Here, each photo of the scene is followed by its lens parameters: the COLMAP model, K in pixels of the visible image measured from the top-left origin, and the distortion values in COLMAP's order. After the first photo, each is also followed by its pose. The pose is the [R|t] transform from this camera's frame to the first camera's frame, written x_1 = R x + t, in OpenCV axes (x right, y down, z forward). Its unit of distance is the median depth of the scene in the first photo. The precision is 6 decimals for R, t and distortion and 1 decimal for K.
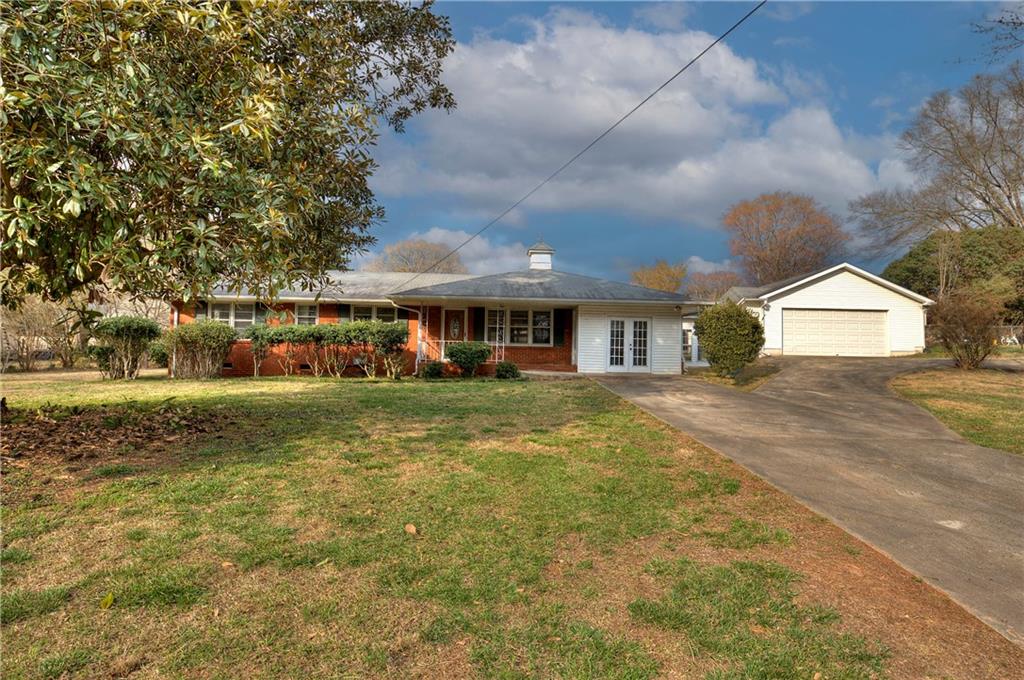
lens RADIAL K [[503.4, 0, 512.0], [0, 503.4, 340.0], [0, 0, 1]] dist [-0.029656, -0.000702]
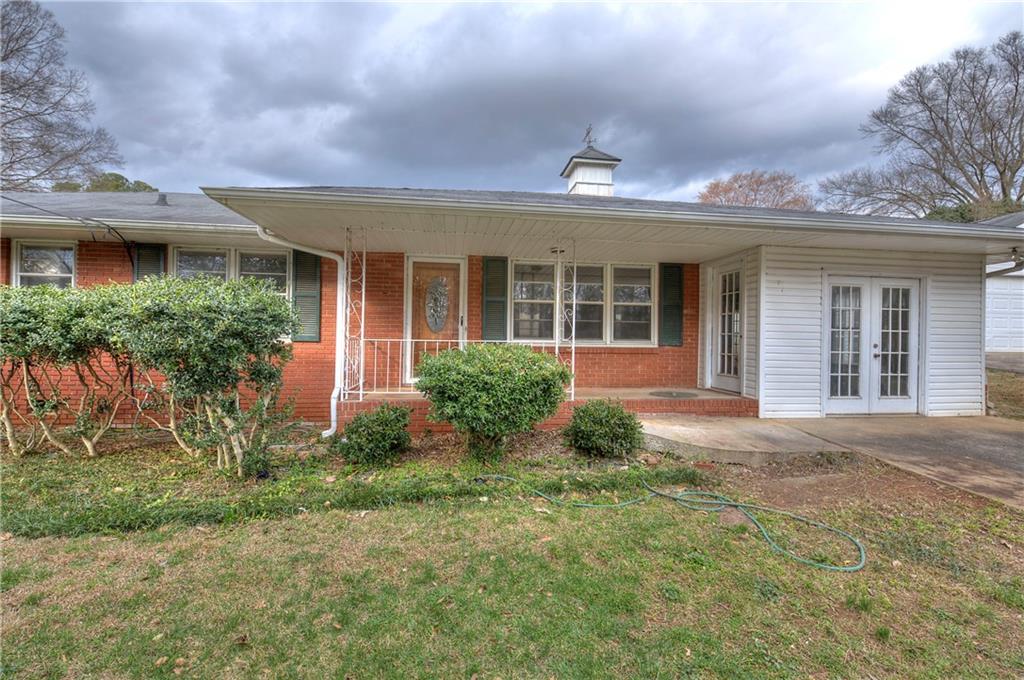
lens RADIAL K [[431.8, 0, 512.0], [0, 431.8, 340.0], [0, 0, 1]] dist [0.001796, -0.009188]
pose [[0.995886, -0.007204, 0.090323, -0.090351], [0.003094, 0.998957, 0.045554, -0.011920], [-0.090557, -0.045087, 0.994870, 0.677442]]
